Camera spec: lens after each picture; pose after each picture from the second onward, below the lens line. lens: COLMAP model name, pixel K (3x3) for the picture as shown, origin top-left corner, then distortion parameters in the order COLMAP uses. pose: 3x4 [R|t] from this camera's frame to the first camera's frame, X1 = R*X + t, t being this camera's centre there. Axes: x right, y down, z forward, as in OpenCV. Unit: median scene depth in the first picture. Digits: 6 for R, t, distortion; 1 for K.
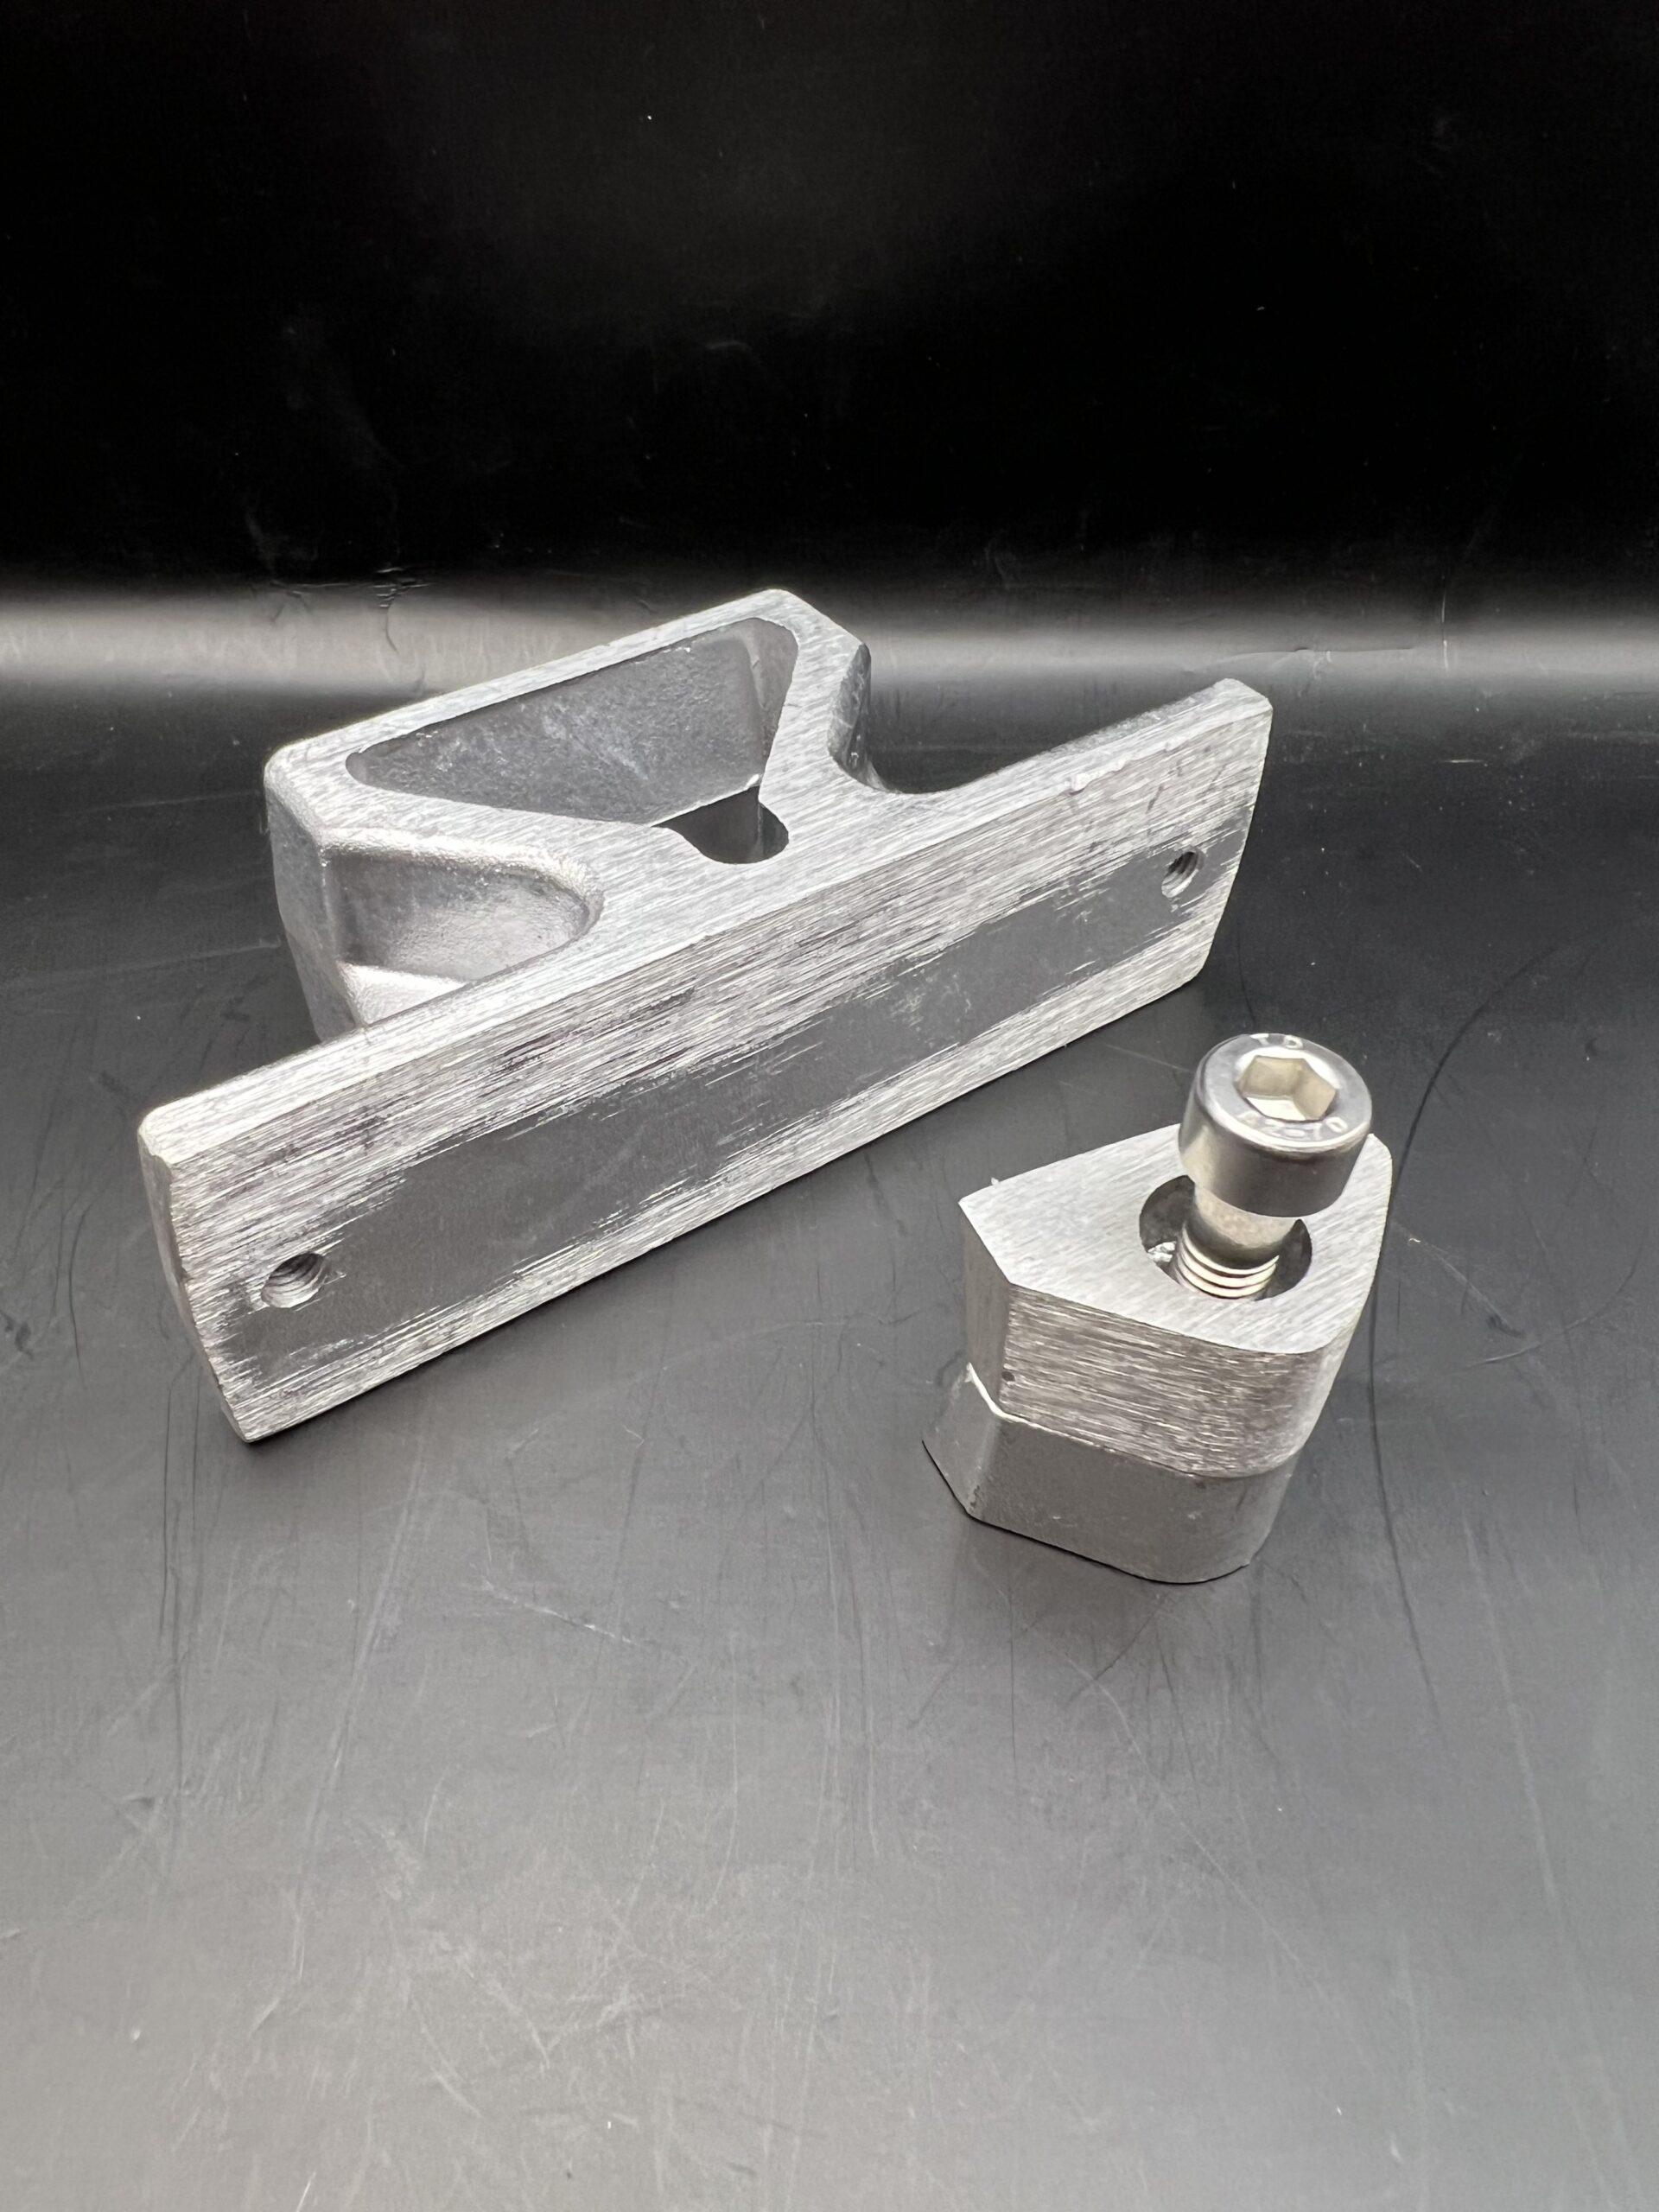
lens RADIAL K [[1716.1, 0, 810.3], [0, 1716.1, 1098.8], [0, 0, 1]] dist [-0.009197, -0.004855]
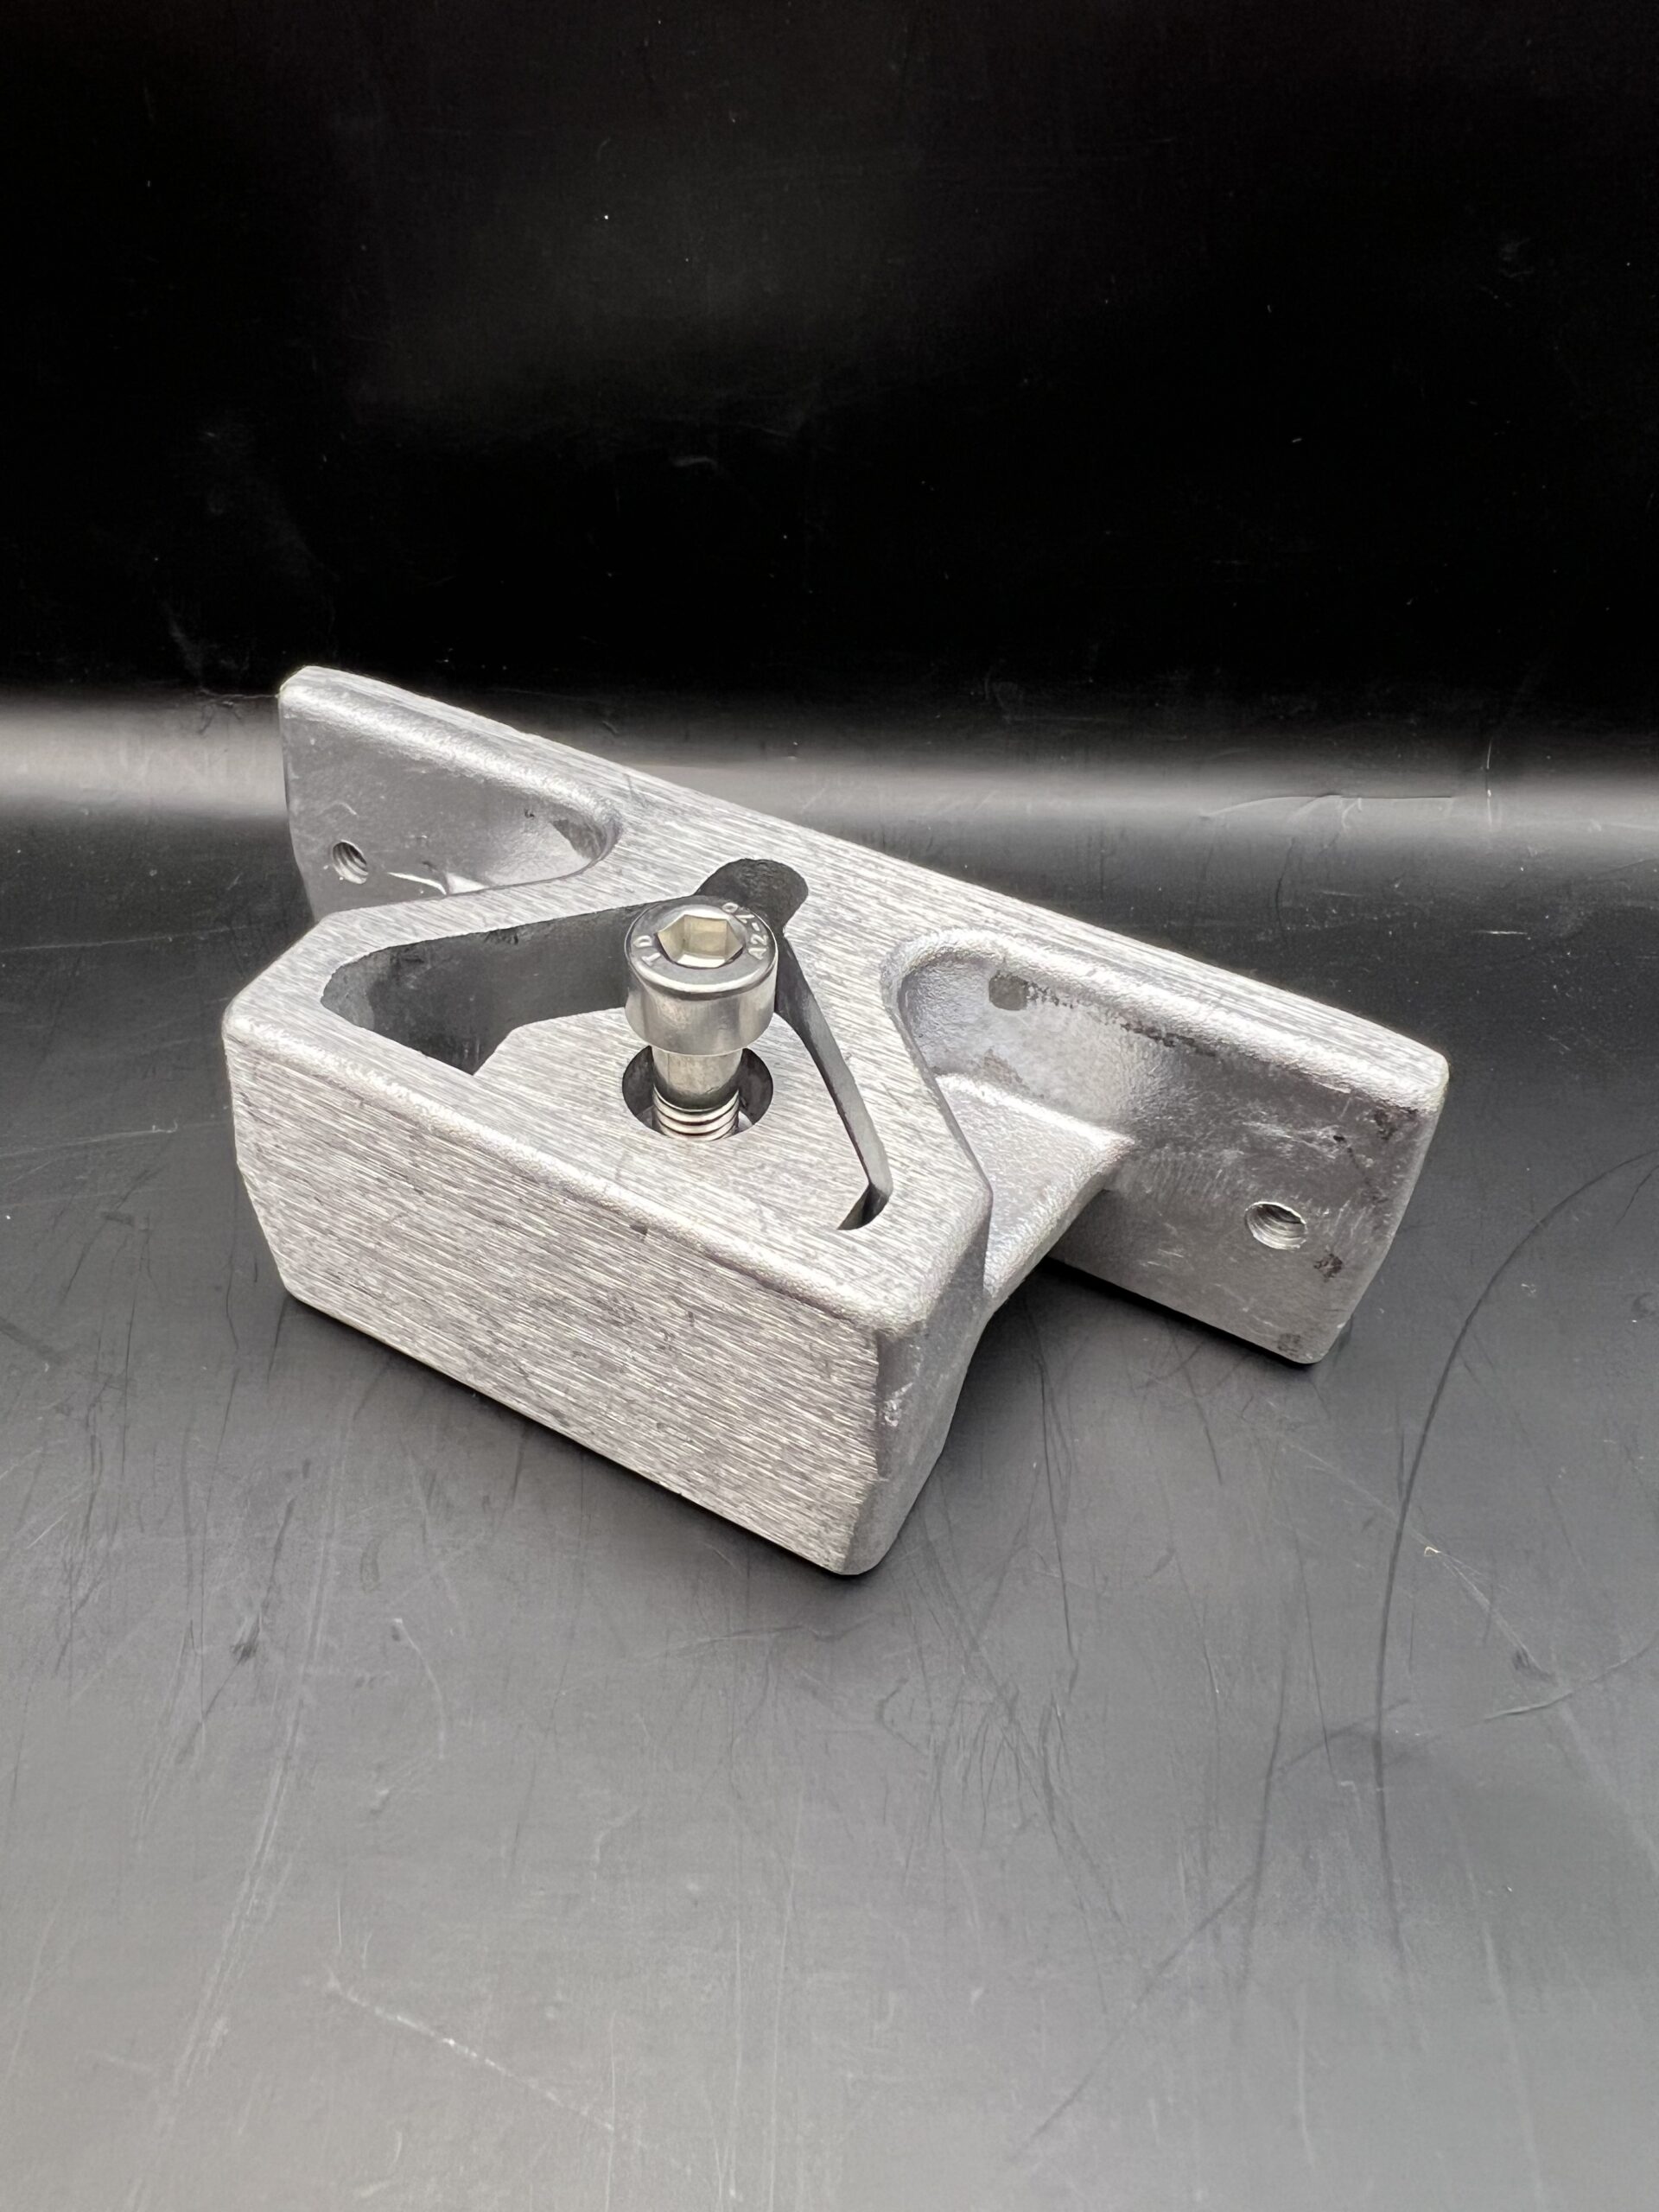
lens RADIAL K [[1716.1, 0, 812.6], [0, 1716.1, 1092.8], [0, 0, 1]] dist [-0.009197, -0.004855]
pose [[0.999524, 0.029145, -0.010155, 0.042185], [-0.029117, 0.999572, 0.002815, -0.155581], [0.010233, -0.002518, 0.999944, 0.139130]]
